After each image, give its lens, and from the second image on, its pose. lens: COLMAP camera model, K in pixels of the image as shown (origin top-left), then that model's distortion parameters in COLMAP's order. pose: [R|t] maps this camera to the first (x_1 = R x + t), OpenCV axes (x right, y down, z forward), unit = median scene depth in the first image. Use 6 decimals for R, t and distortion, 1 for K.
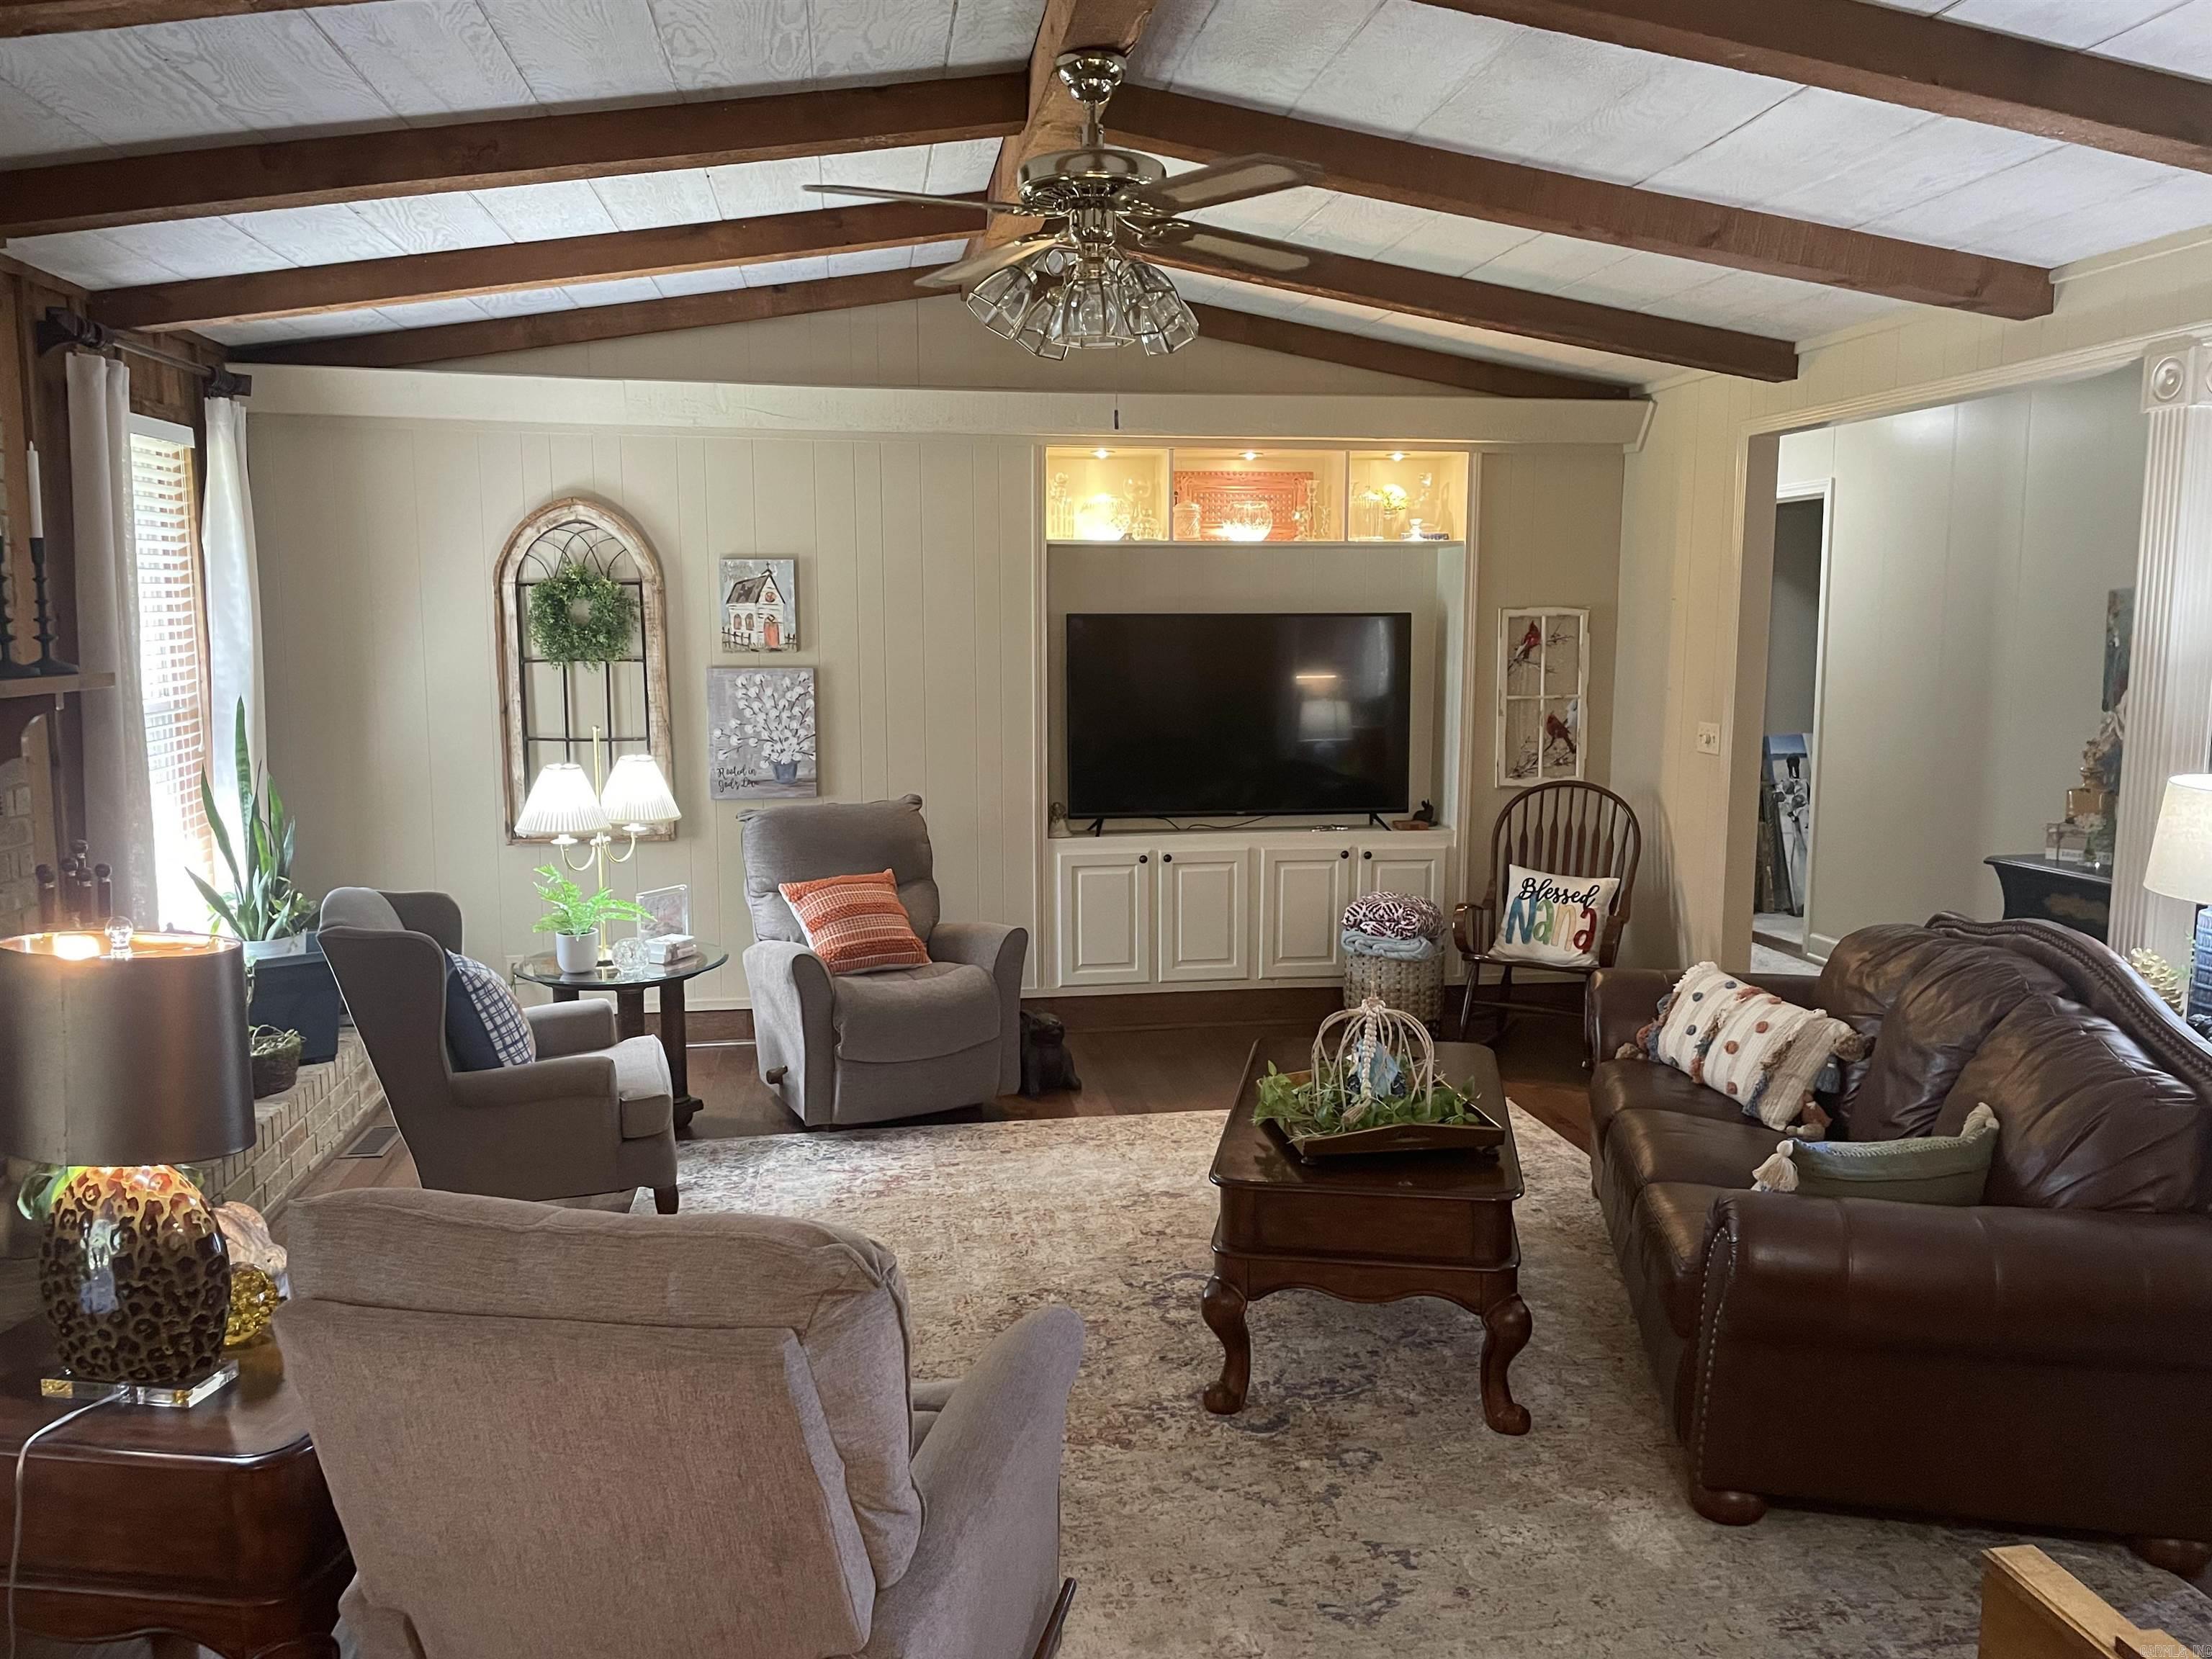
lens RADIAL K [[1645.5, 0, 1116.4], [0, 1645.5, 817.7], [0, 0, 1]] dist [0.057841, -0.076860]
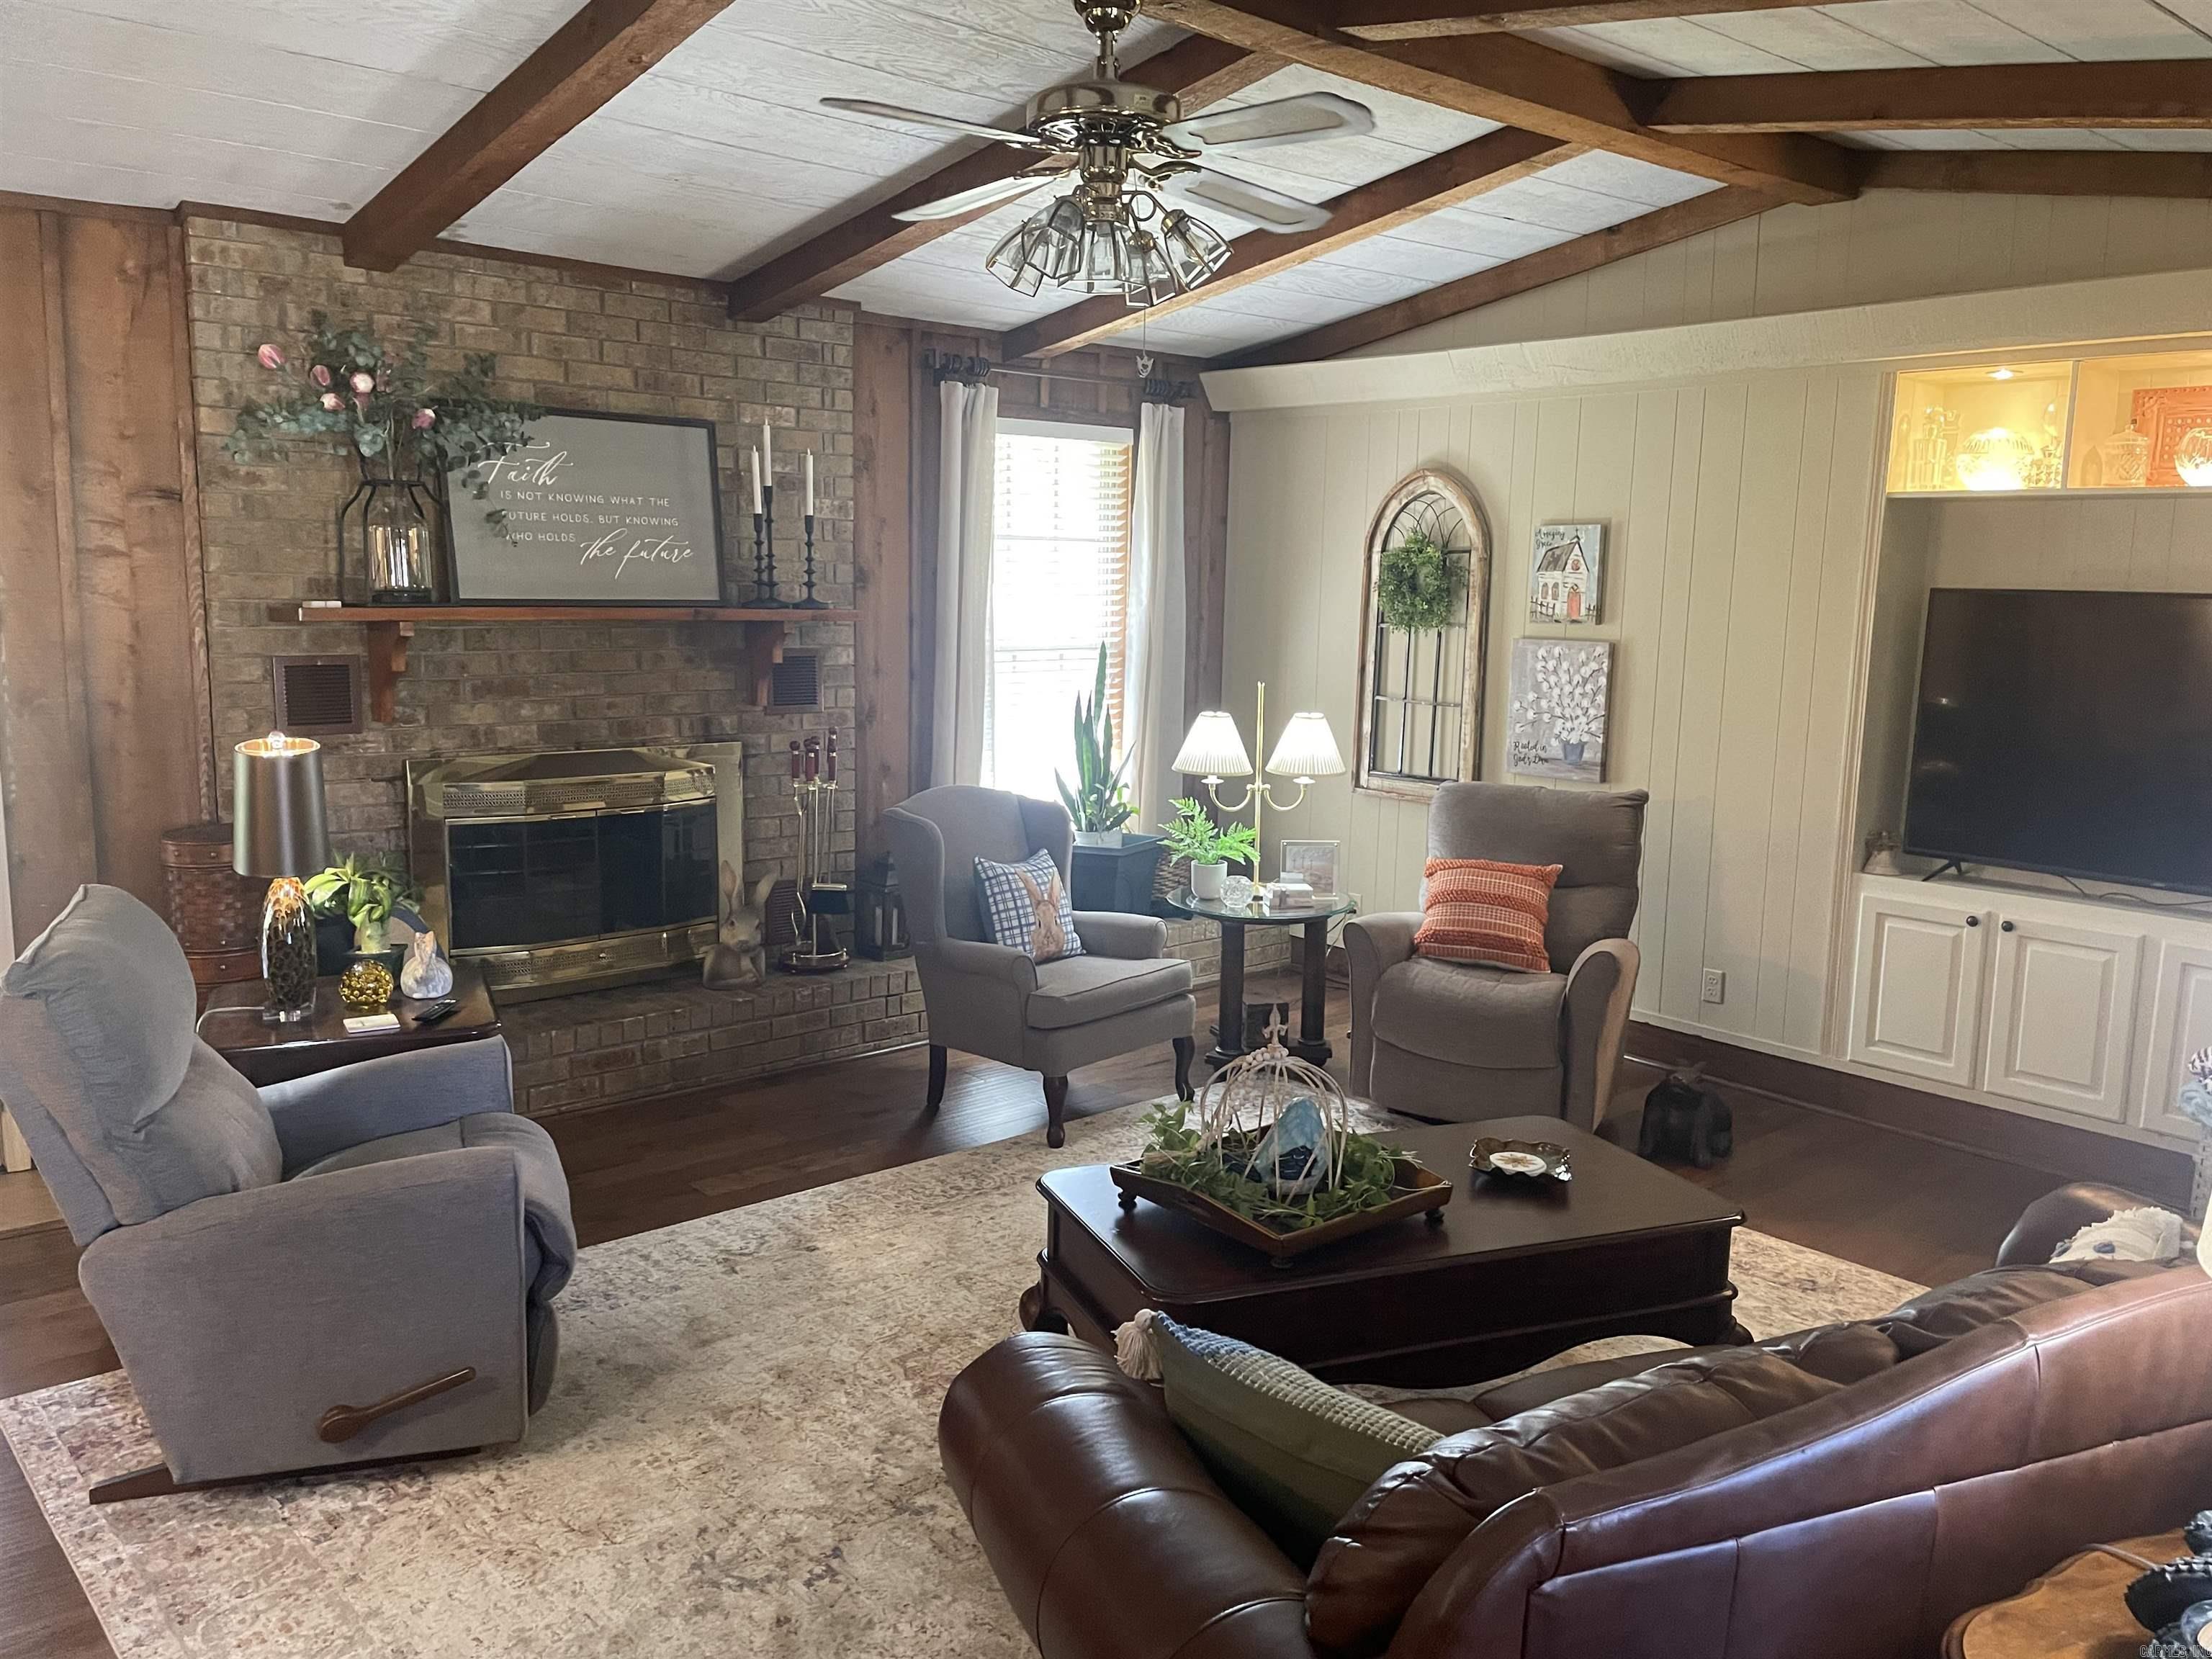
lens RADIAL K [[1655.2, 0, 1120.4], [0, 1655.2, 816.4], [0, 0, 1]] dist [0.085137, -0.109486]
pose [[0.527397, 0.134442, -0.838915, 0.468143], [-0.125830, 0.988872, 0.079368, -0.035067], [0.840249, 0.063702, 0.538445, 0.281655]]
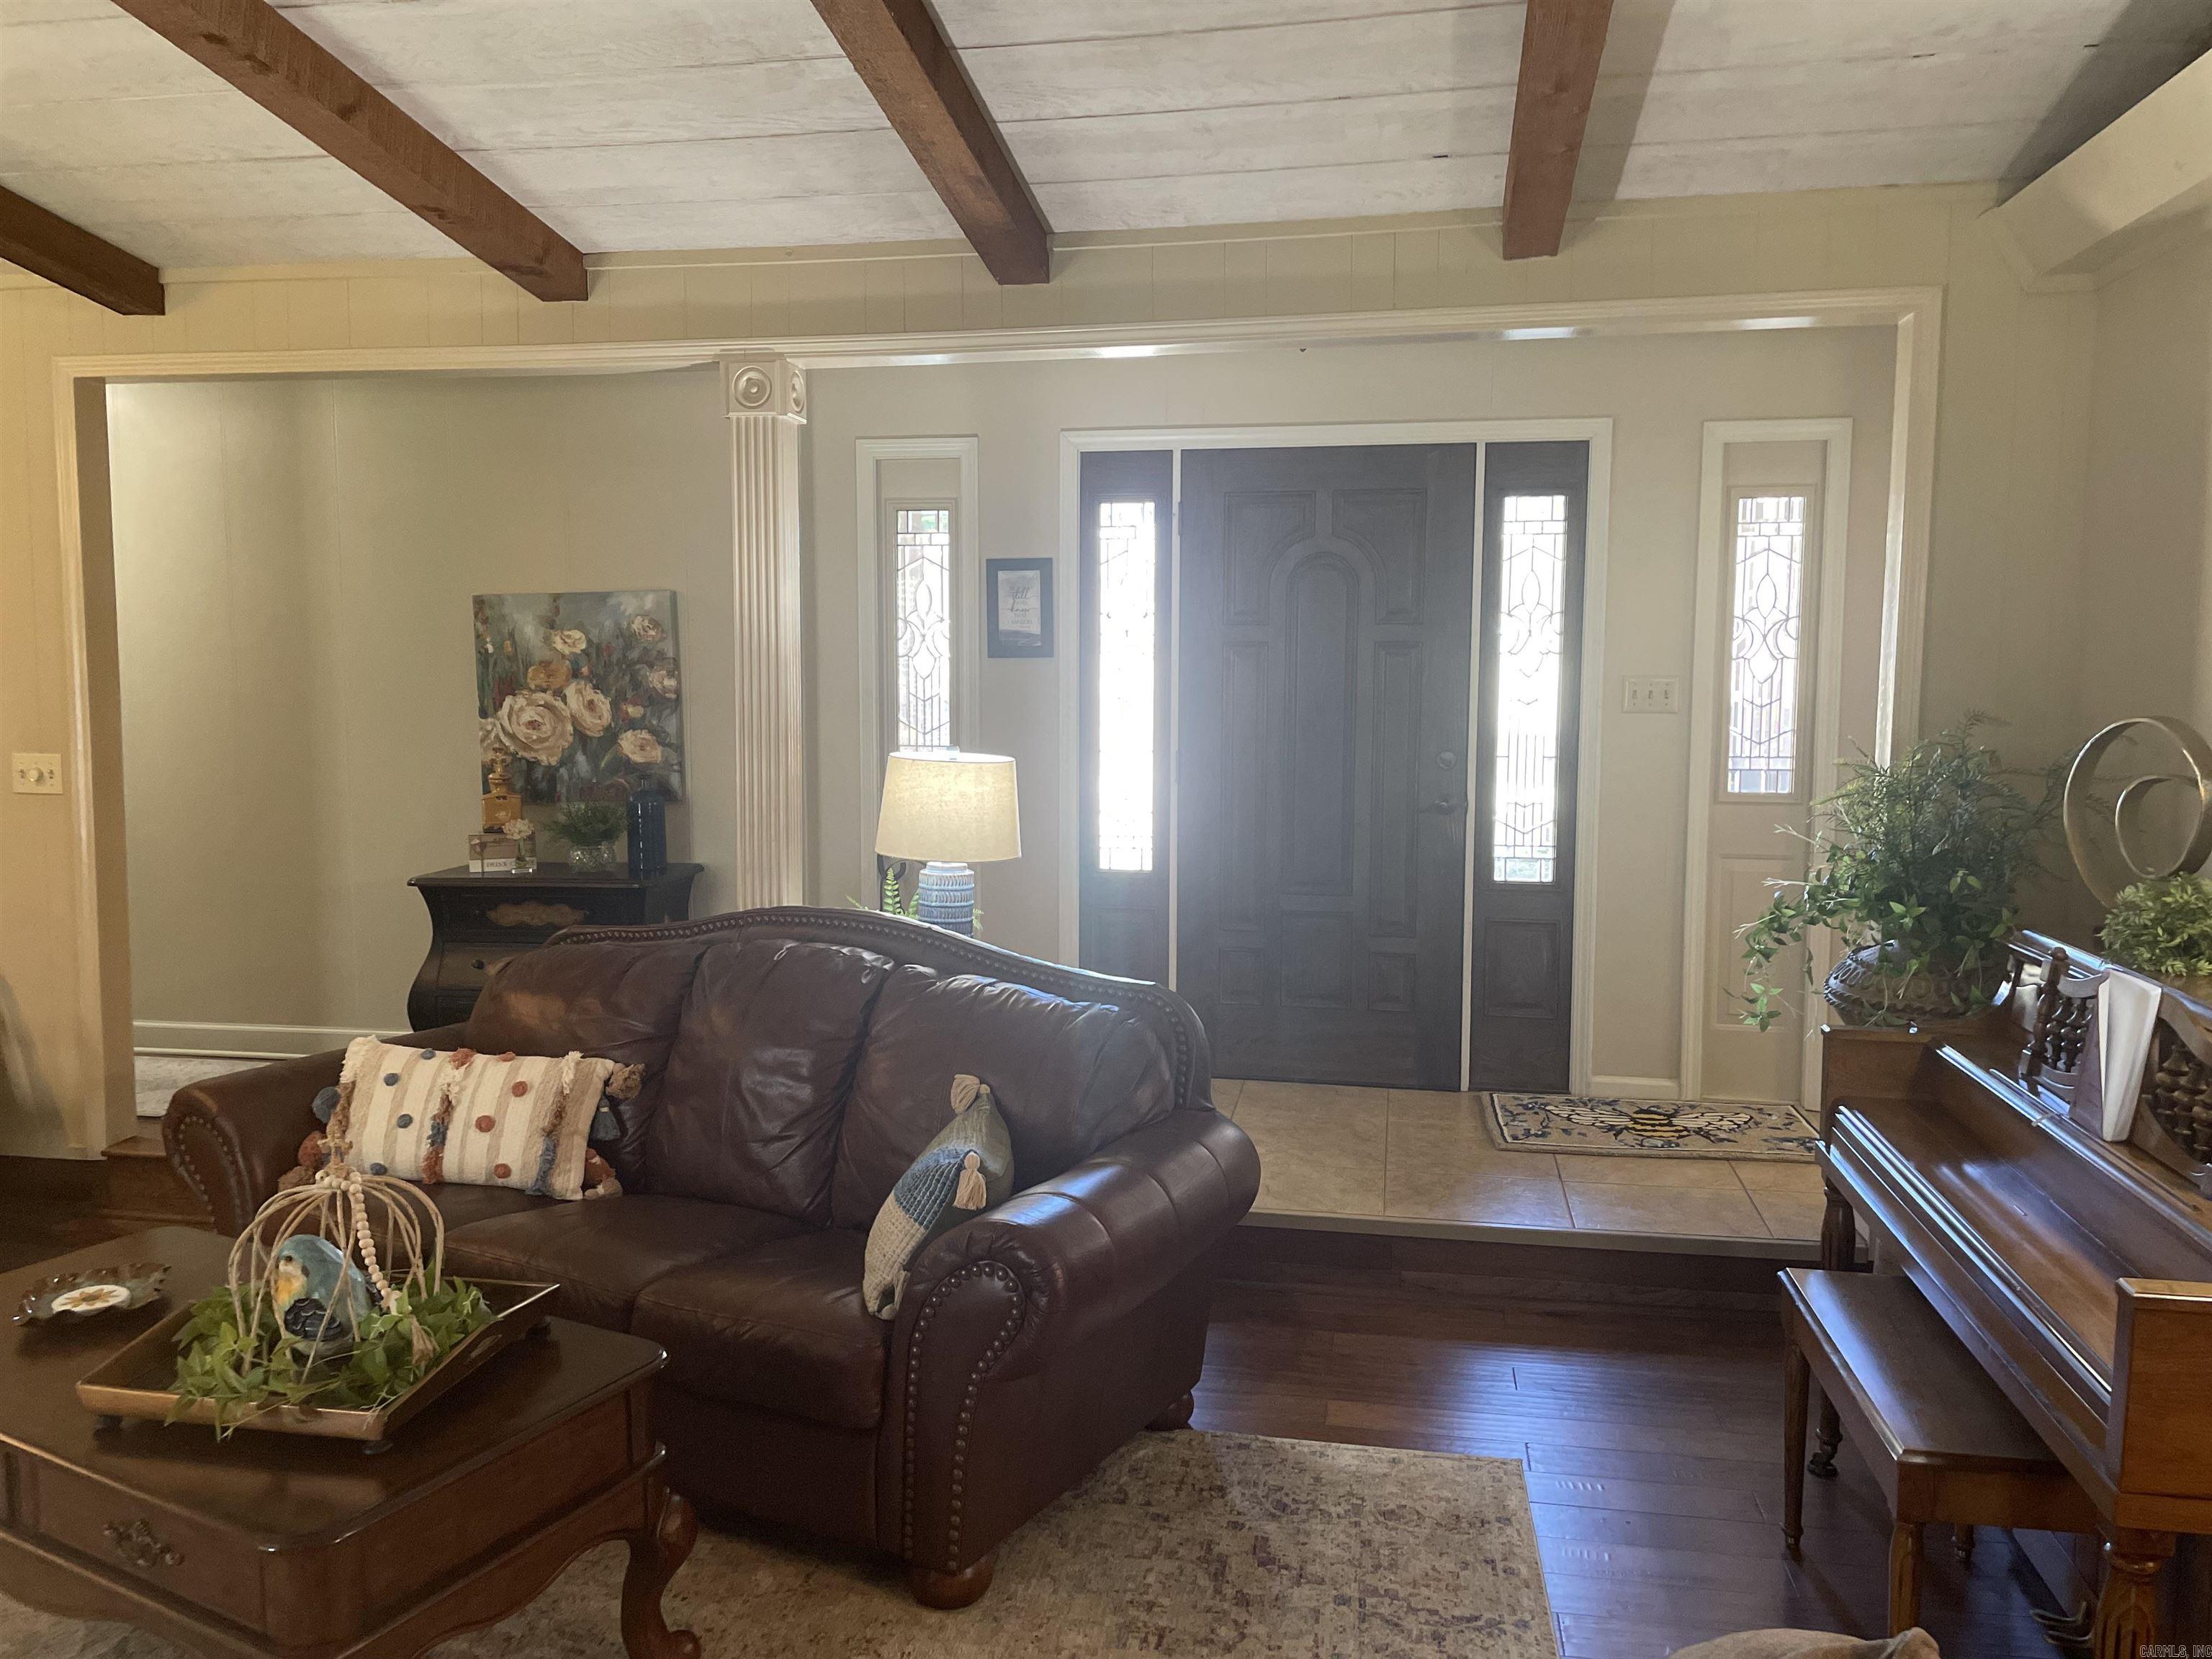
lens RADIAL K [[1685.5, 0, 1101.8], [0, 1685.5, 801.9], [0, 0, 1]] dist [0.056325, -0.002193]
pose [[0.344050, -0.078412, 0.935672, -0.205210], [0.113121, 0.992710, 0.041597, -0.013644], [-0.932112, 0.091532, 0.350412, 0.280588]]
